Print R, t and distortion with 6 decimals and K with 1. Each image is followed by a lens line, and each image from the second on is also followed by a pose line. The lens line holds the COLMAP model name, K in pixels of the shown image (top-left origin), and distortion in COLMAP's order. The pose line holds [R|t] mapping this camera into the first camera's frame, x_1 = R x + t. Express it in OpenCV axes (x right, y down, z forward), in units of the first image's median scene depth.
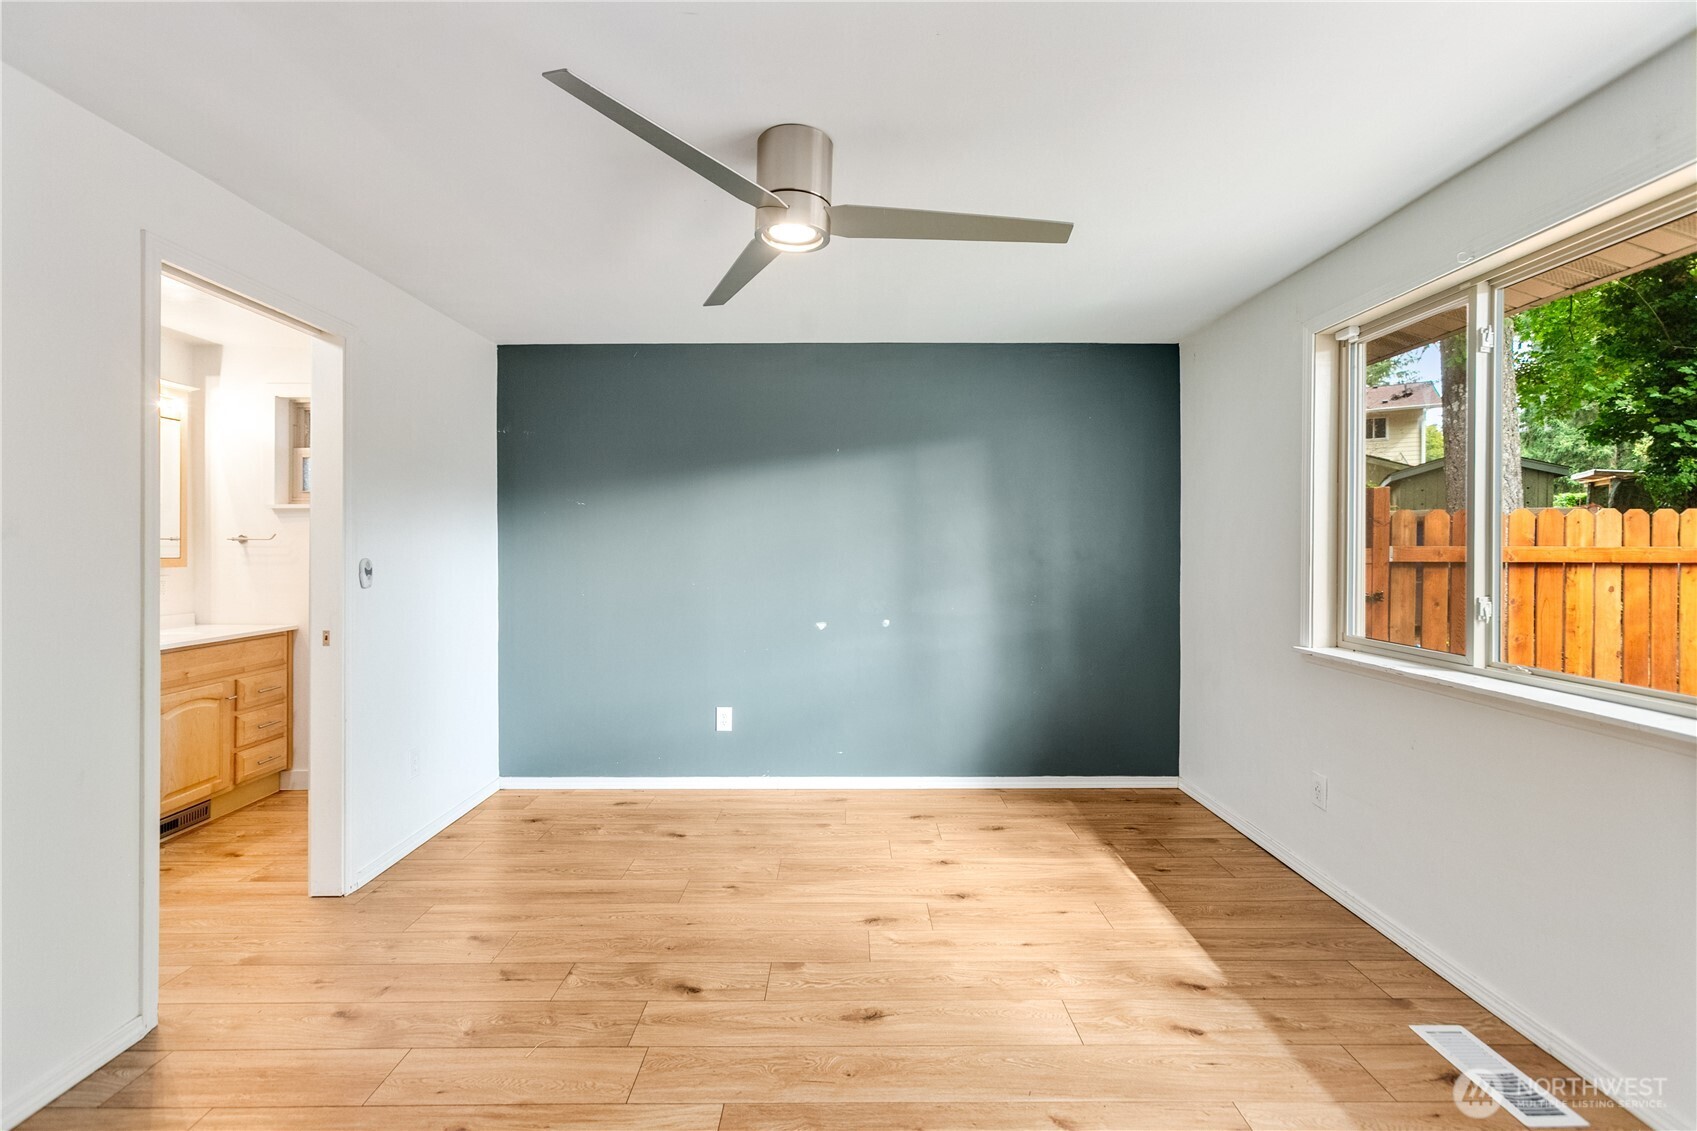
lens RADIAL K [[753.4, 0, 849.6], [0, 753.4, 545.2], [0, 0, 1]] dist [-0.007632, 0.006676]
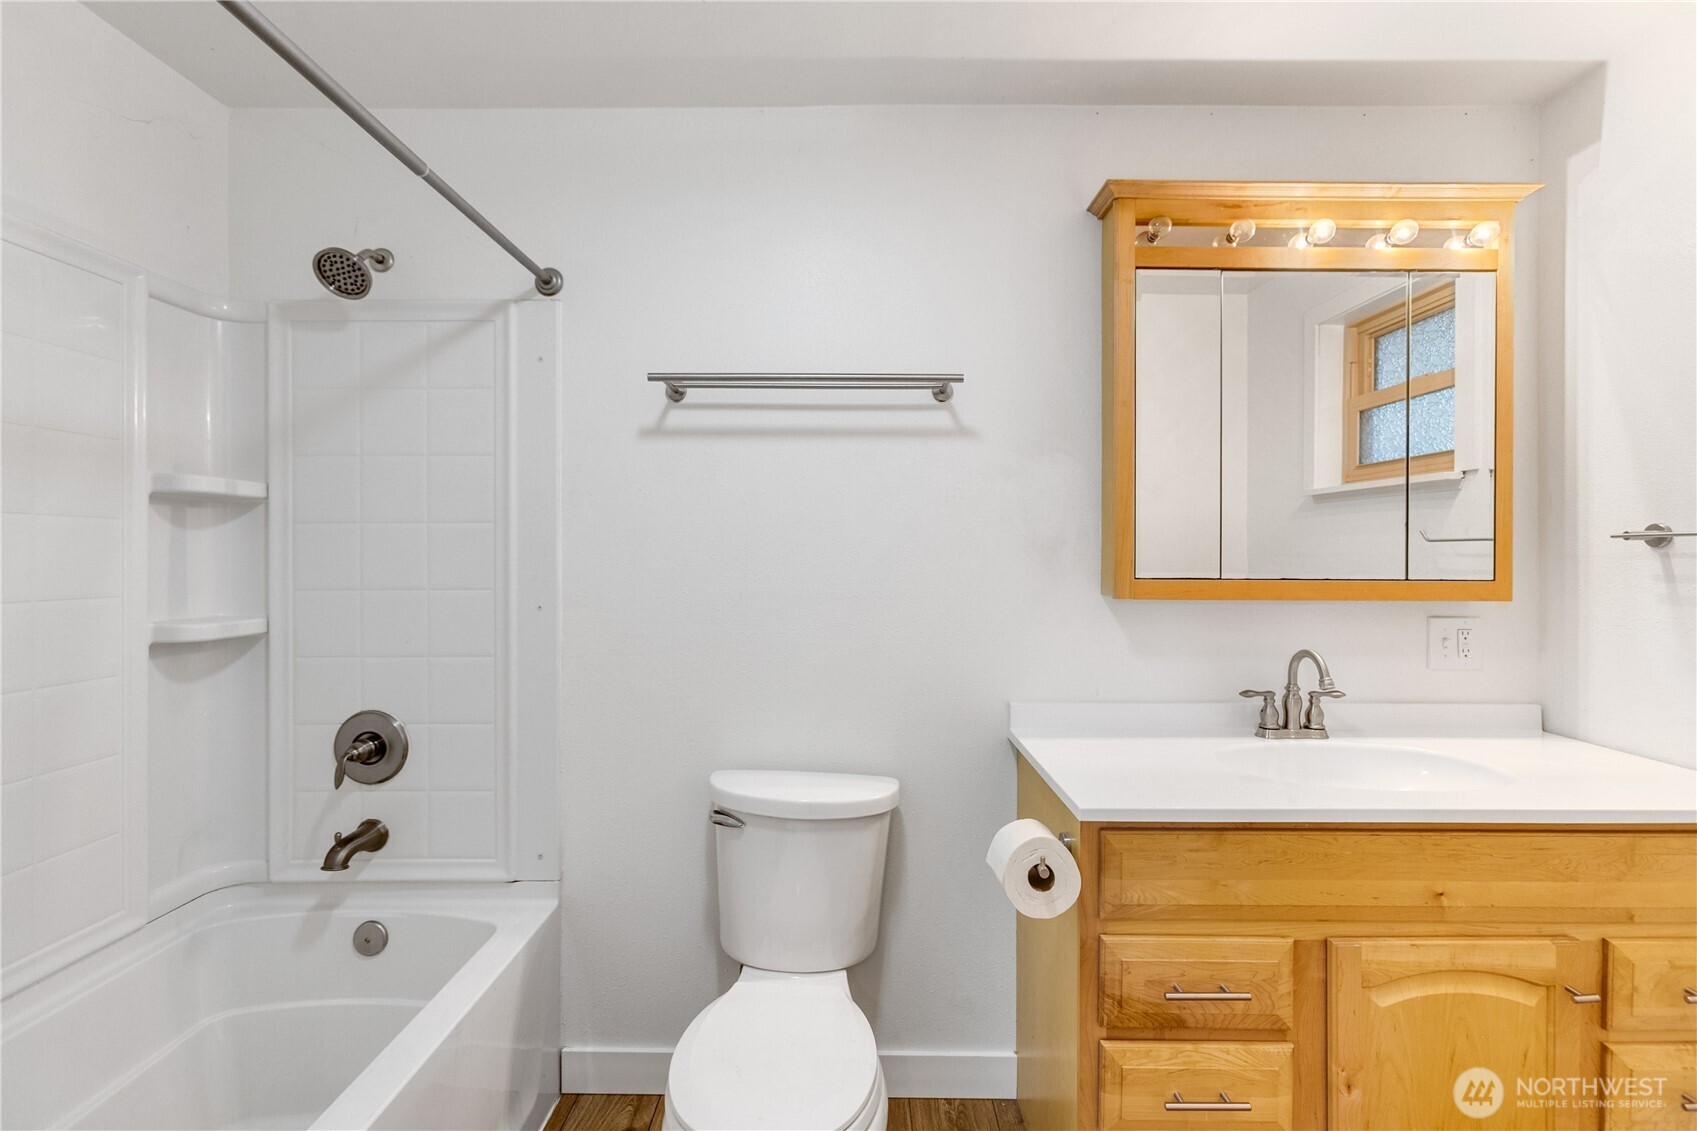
lens RADIAL K [[753.4, 0, 851.8], [0, 753.4, 559.3], [0, 0, 1]] dist [-0.007632, 0.006676]
pose [[-0.006991, 0.002472, -0.999973, -0.567316], [0.003591, 0.999991, 0.002446, 0.001944], [0.999969, -0.003574, -0.007000, 0.797526]]
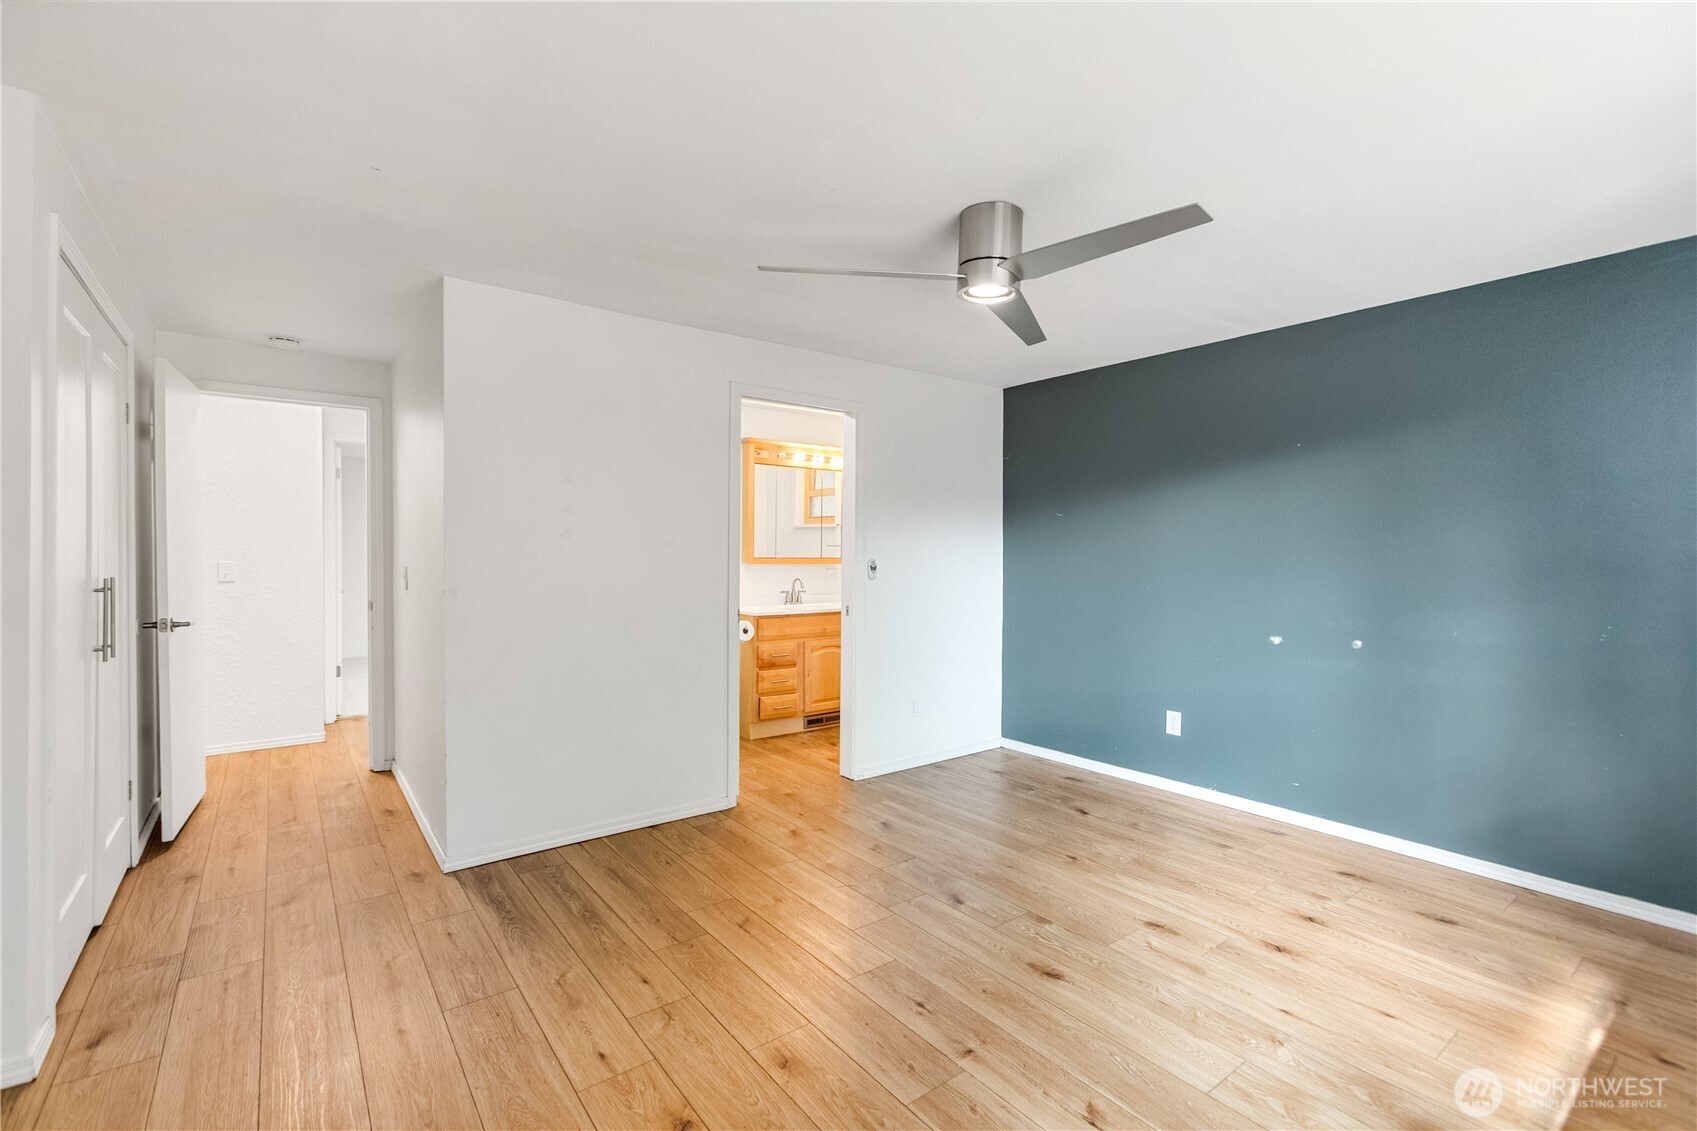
lens RADIAL K [[753.4, 0, 855.1], [0, 753.4, 554.8], [0, 0, 1]] dist [-0.007632, 0.006676]
pose [[0.611389, 0.006611, -0.791303, 0.496503], [-0.002373, 0.999976, 0.006521, -0.000384], [0.791327, -0.002109, 0.611390, 0.062721]]
